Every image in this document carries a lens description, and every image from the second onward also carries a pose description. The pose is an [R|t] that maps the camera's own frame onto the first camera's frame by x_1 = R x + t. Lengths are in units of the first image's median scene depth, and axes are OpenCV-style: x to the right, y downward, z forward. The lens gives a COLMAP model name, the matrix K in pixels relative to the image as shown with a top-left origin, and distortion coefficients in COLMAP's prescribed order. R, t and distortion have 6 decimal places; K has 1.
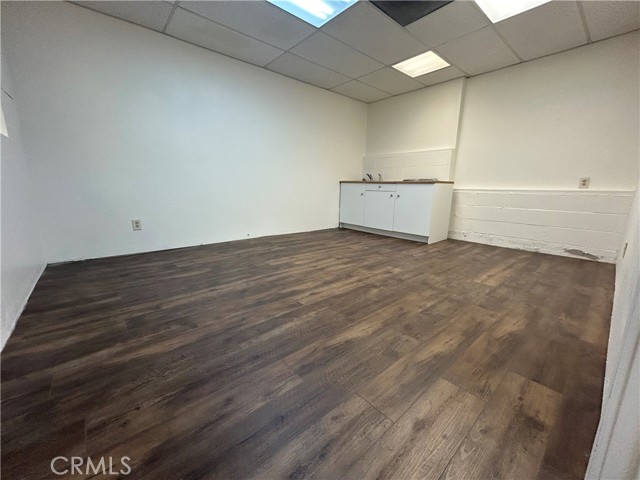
lens RADIAL K [[260.6, 0, 321.2], [0, 260.6, 235.9], [0, 0, 1]] dist [-0.004177, -0.000584]
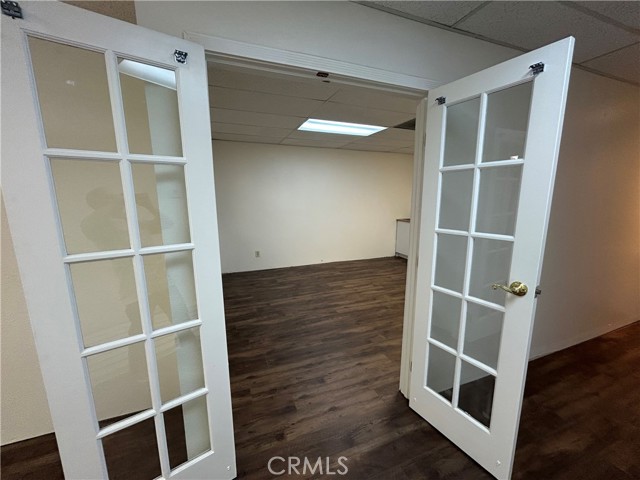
lens RADIAL K [[260.6, 0, 324.9], [0, 260.6, 244.3], [0, 0, 1]] dist [-0.004177, -0.000584]
pose [[0.946808, 0.052835, -0.317431, 0.360949], [-0.053185, 0.998556, 0.007569, -0.203224], [0.317372, 0.009717, 0.948251, -0.698675]]
